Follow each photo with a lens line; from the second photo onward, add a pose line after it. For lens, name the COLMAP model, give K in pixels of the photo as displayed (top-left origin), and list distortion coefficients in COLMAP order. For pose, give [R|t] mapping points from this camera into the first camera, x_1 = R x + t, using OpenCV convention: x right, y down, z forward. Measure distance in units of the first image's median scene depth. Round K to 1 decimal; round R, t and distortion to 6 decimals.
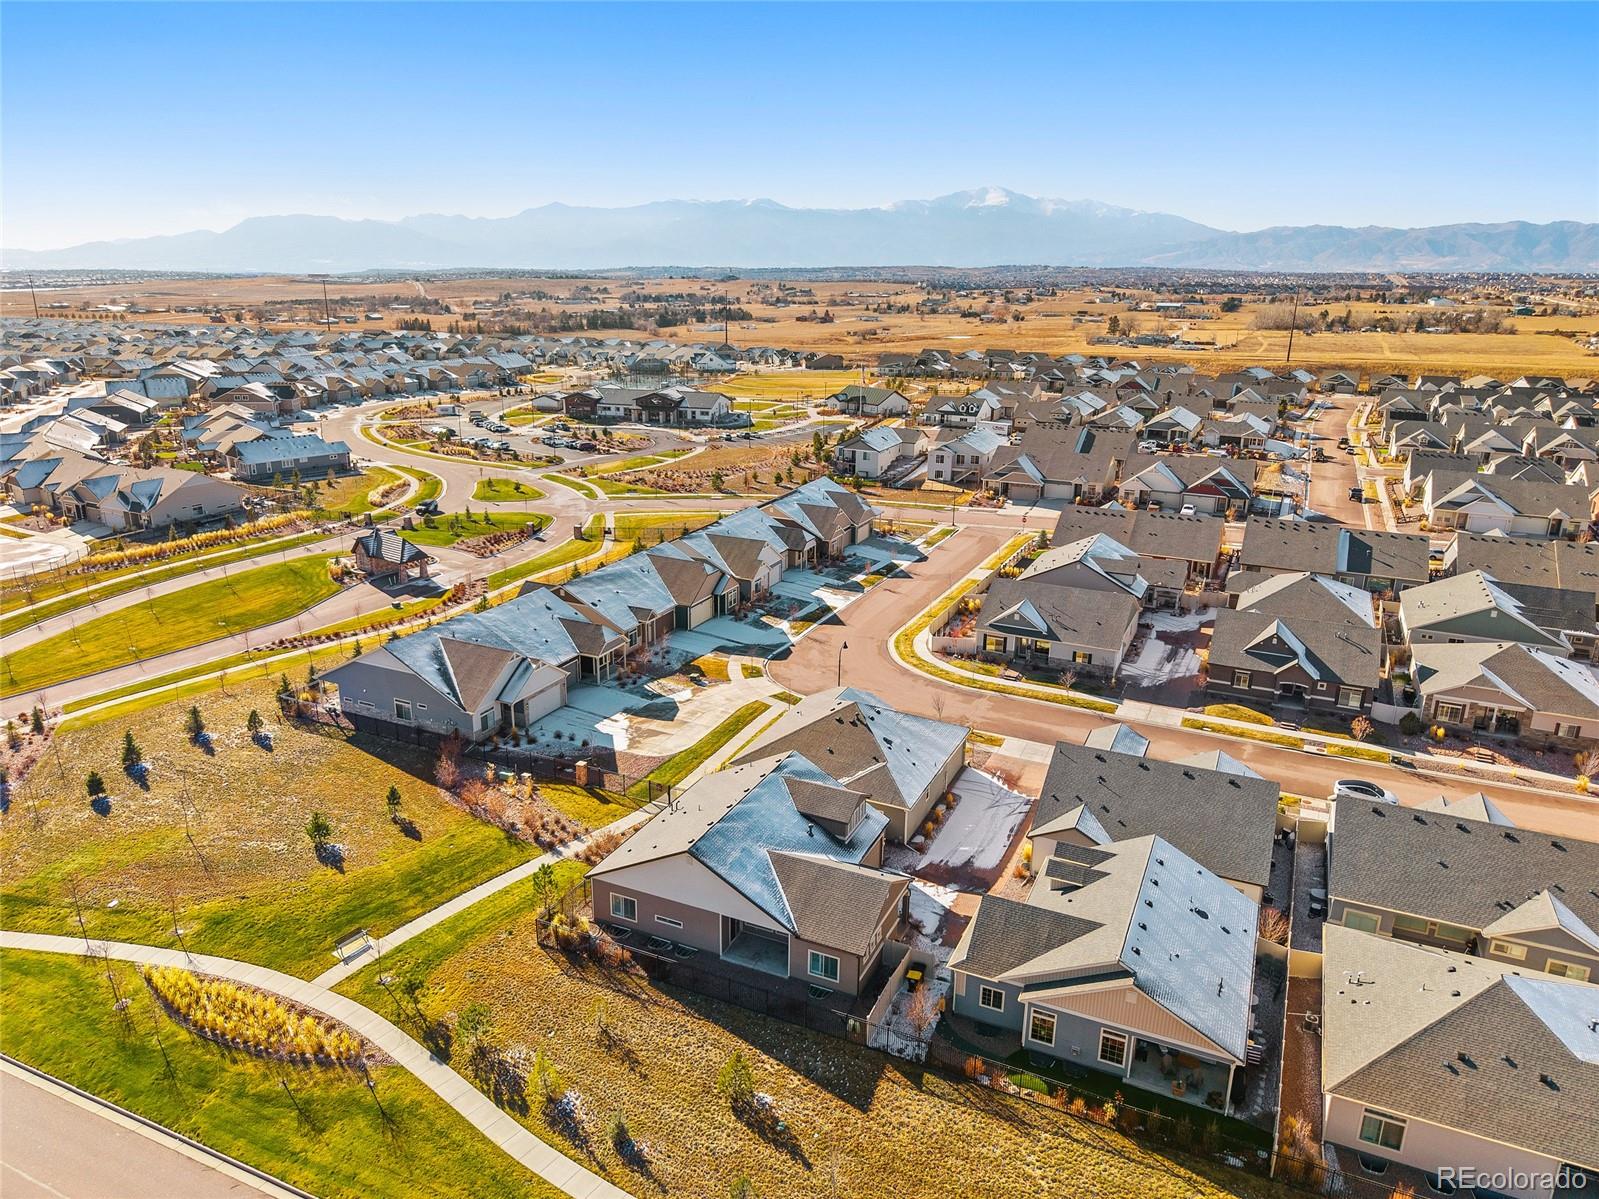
lens RADIAL K [[1090.2, 0, 802.7], [0, 1090.2, 604.0], [0, 0, 1]] dist [0.015805, -0.016669]
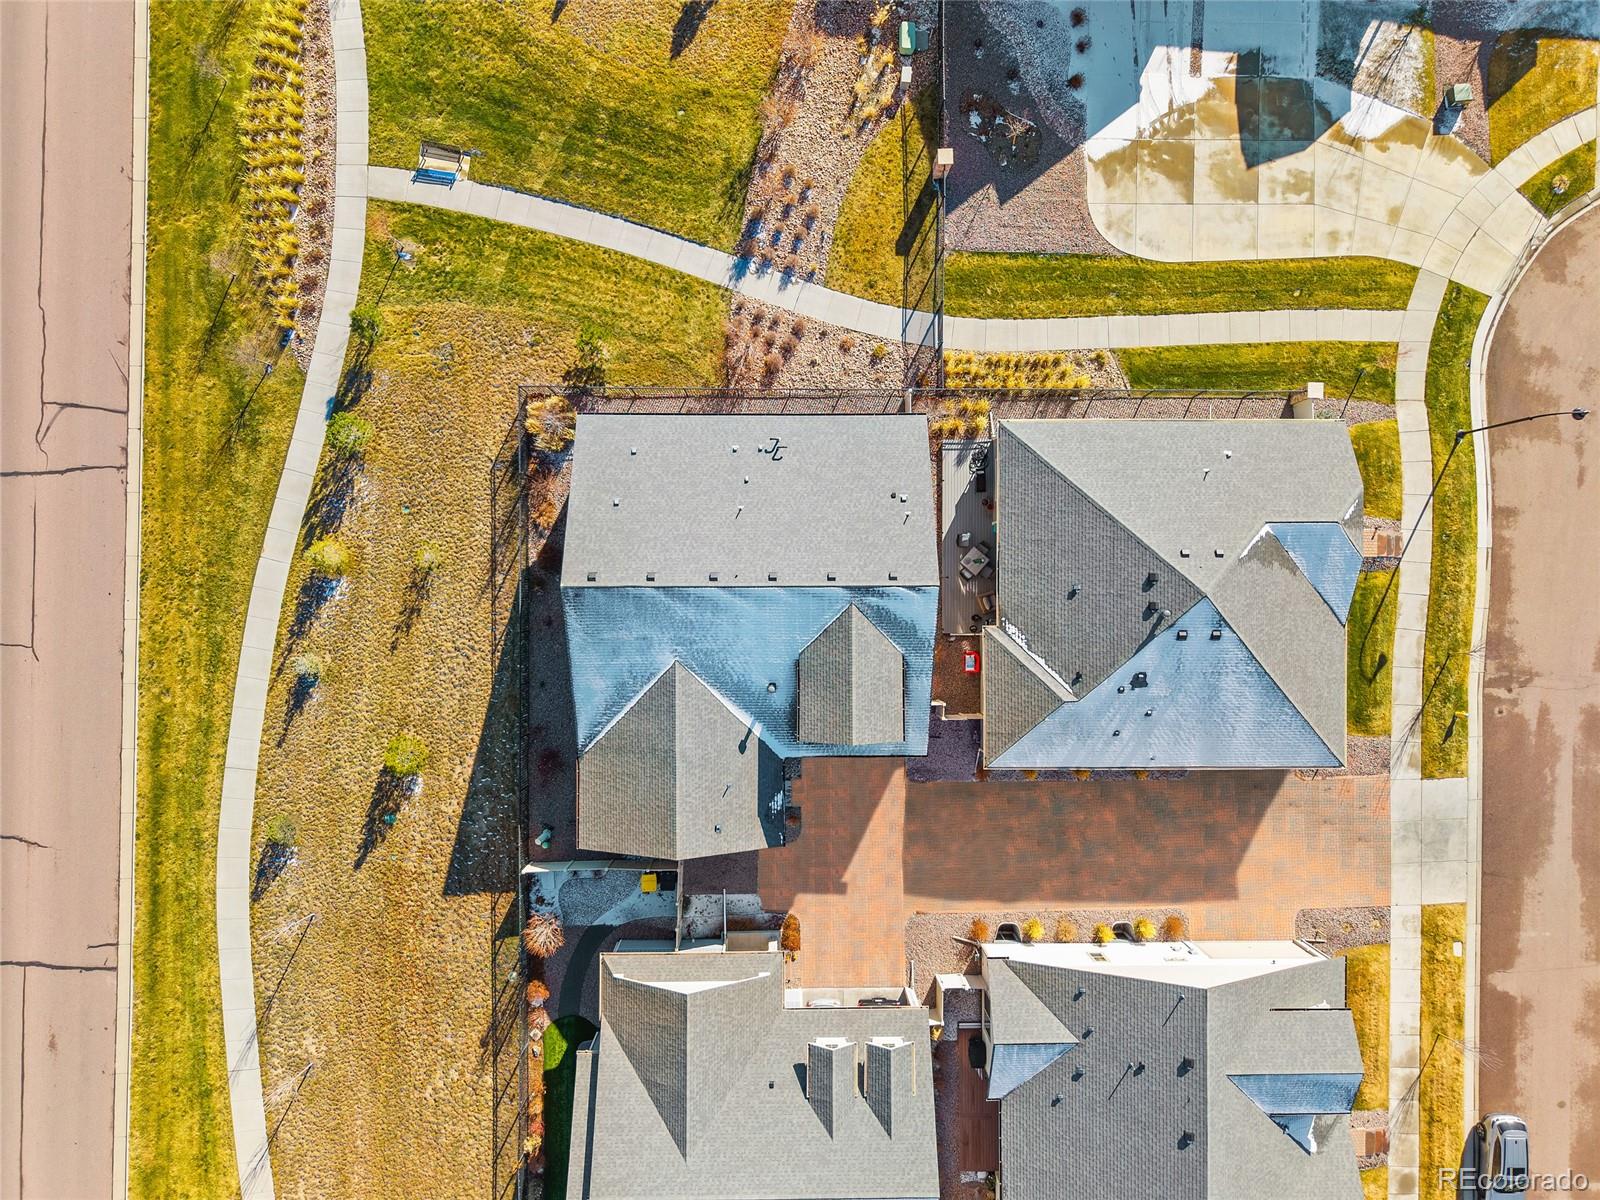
lens RADIAL K [[1090.9, 0, 803.2], [0, 1090.9, 604.6], [0, 0, 1]] dist [0.015805, -0.016669]
pose [[0.416453, 0.909157, 0.001078, -0.020317], [-0.286310, 0.130024, 0.949274, -0.271028], [0.862898, -0.395637, 0.314449, 0.540136]]
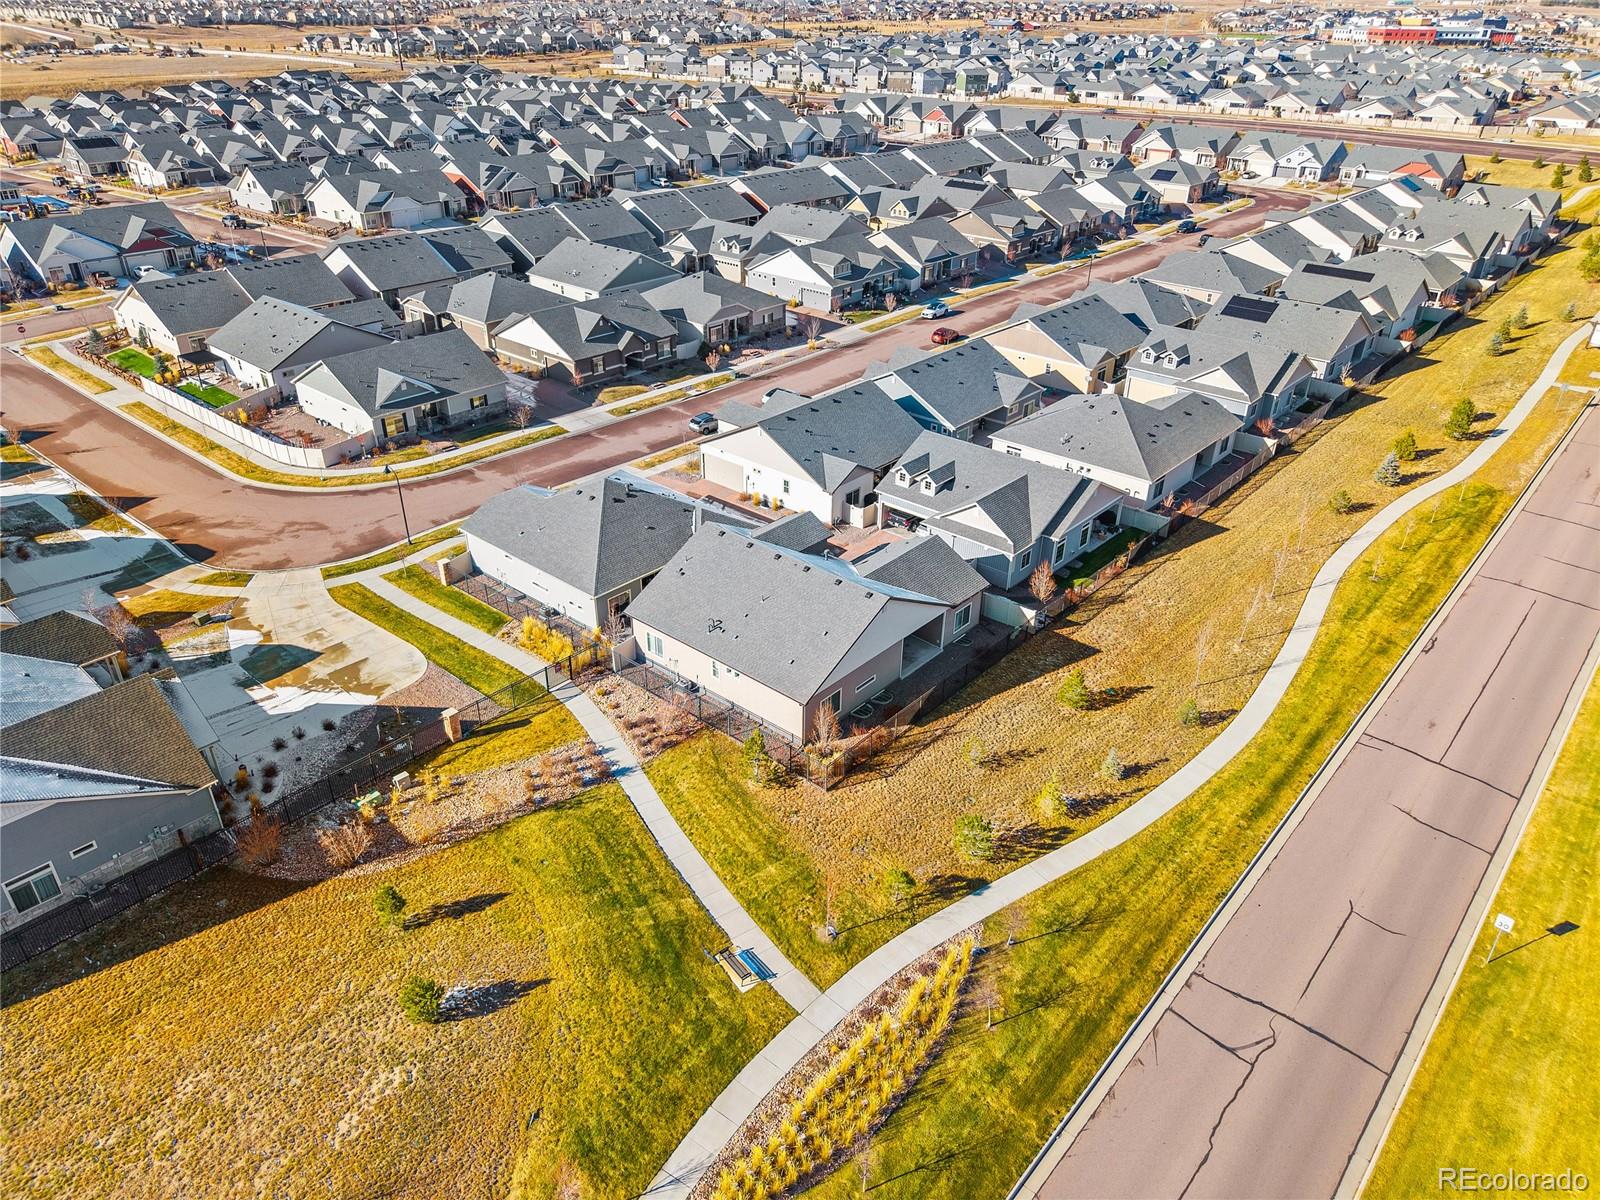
lens RADIAL K [[1067.8, 0, 800.0], [0, 1067.8, 600.0], [0, 0, 1]] dist [0.012106, -0.005989]
pose [[0.288450, -0.483377, 0.826525, -0.543986], [0.281808, 0.867840, 0.409192, -0.109135], [-0.915085, 0.114890, 0.386548, 0.418185]]
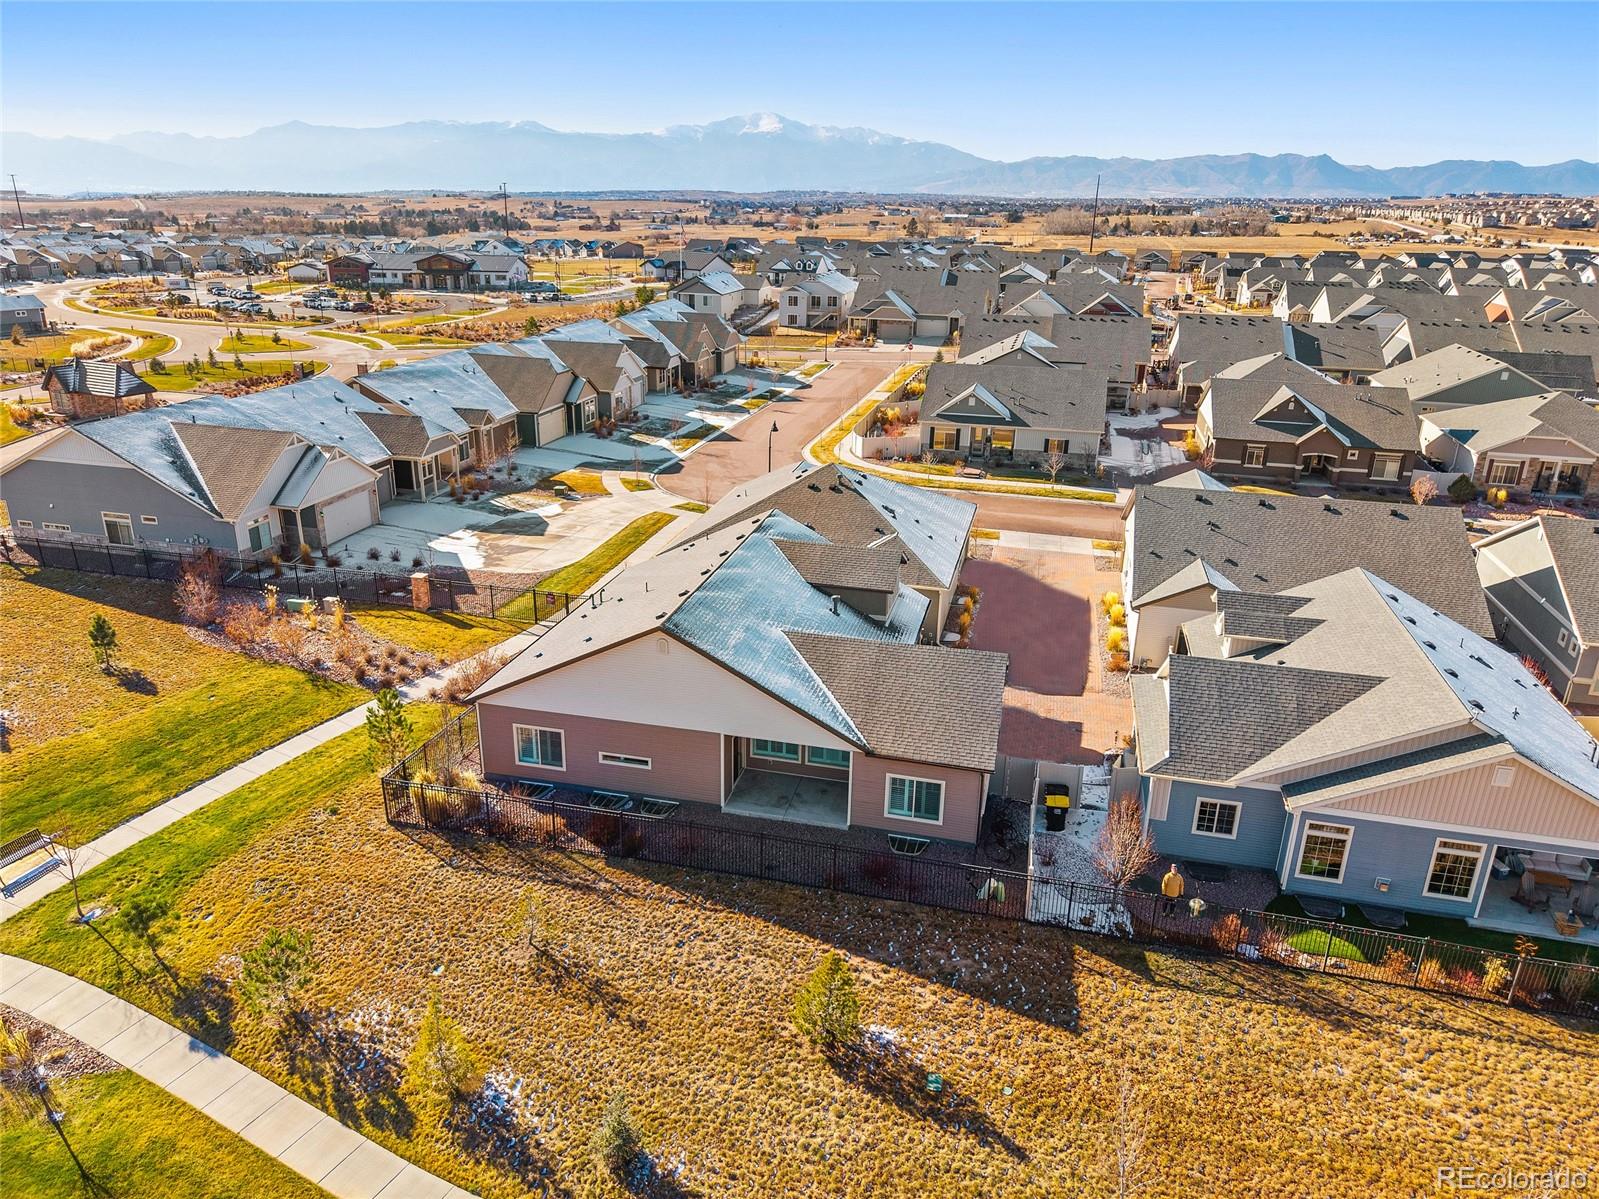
lens RADIAL K [[1090.2, 0, 802.7], [0, 1090.2, 604.0], [0, 0, 1]] dist [0.015805, -0.016669]
pose [[0.981442, -0.063345, 0.180993, -0.079467], [0.052711, 0.996622, 0.062977, 0.108568], [-0.184371, -0.052268, 0.981466, 0.258590]]
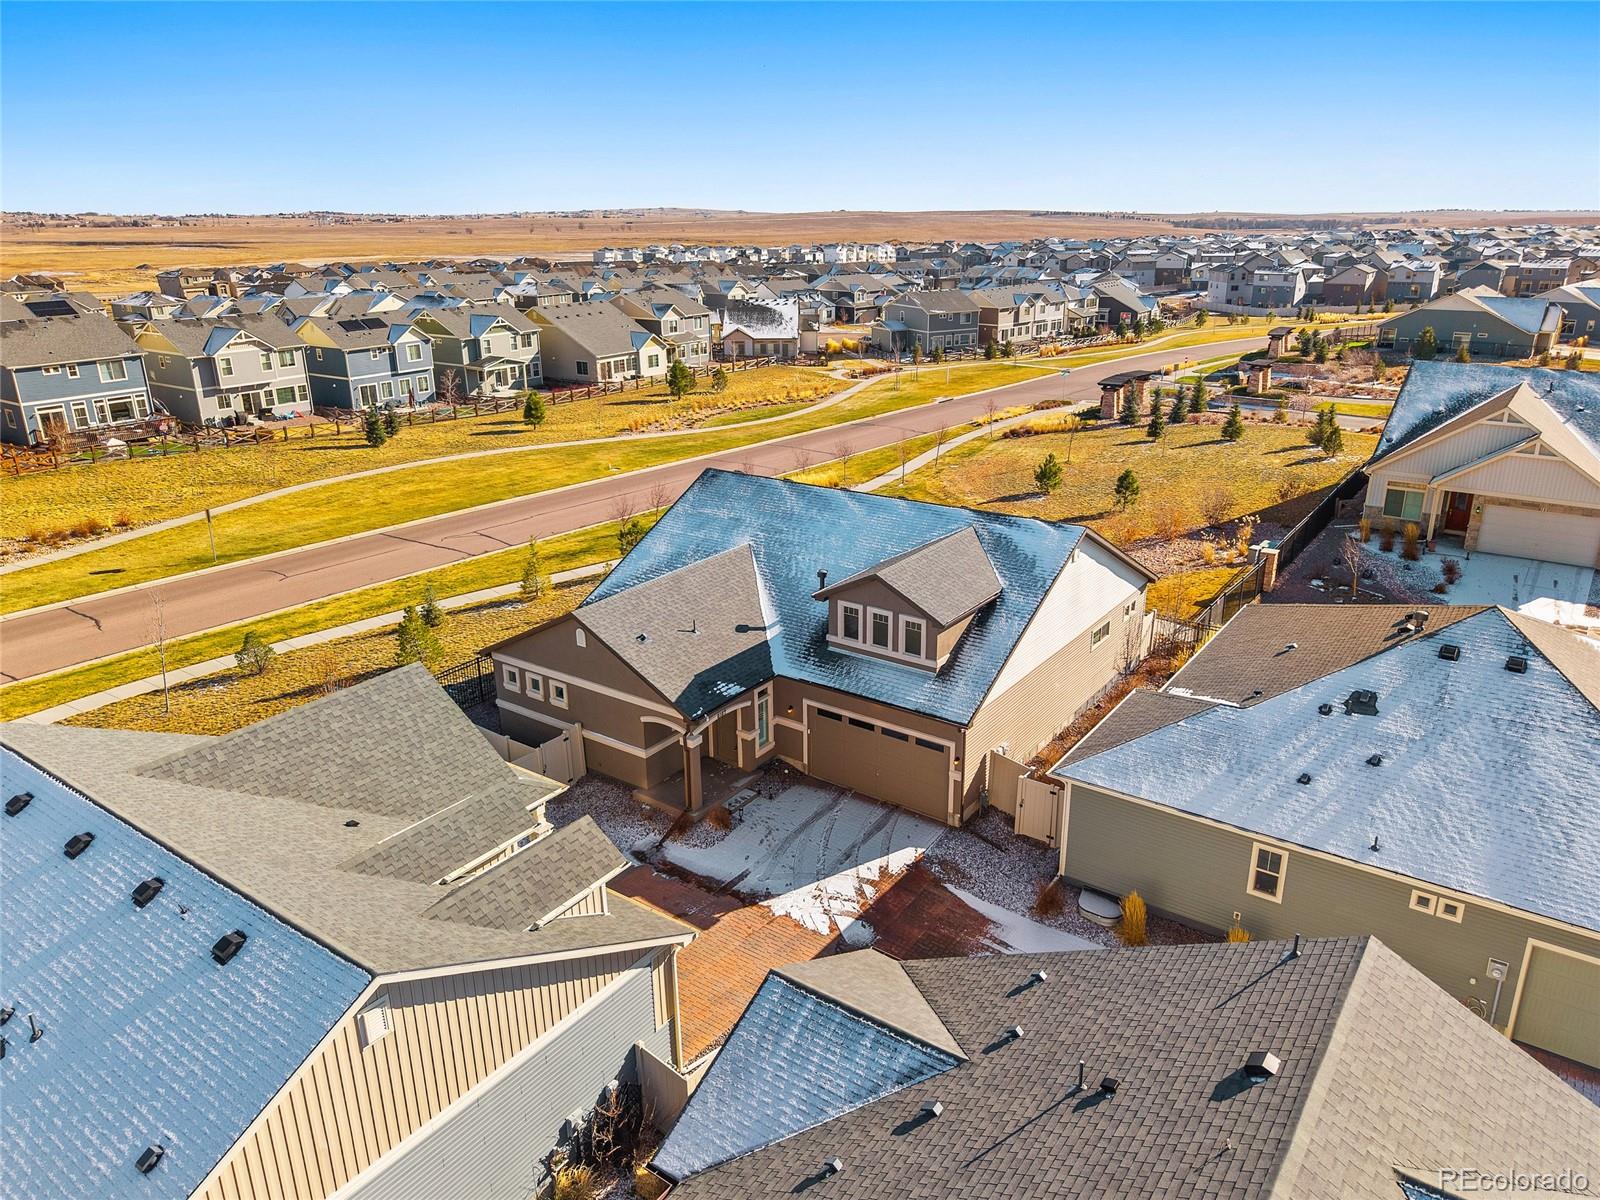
lens RADIAL K [[1128.5, 0, 800.0], [0, 1128.5, 600.0], [0, 0, 1]] dist [-0.004218, -0.005275]
pose [[-0.199229, 0.307857, -0.930340, 0.313014], [-0.284776, 0.890212, 0.355562, 0.028009], [0.937662, 0.335777, -0.089686, 0.674289]]
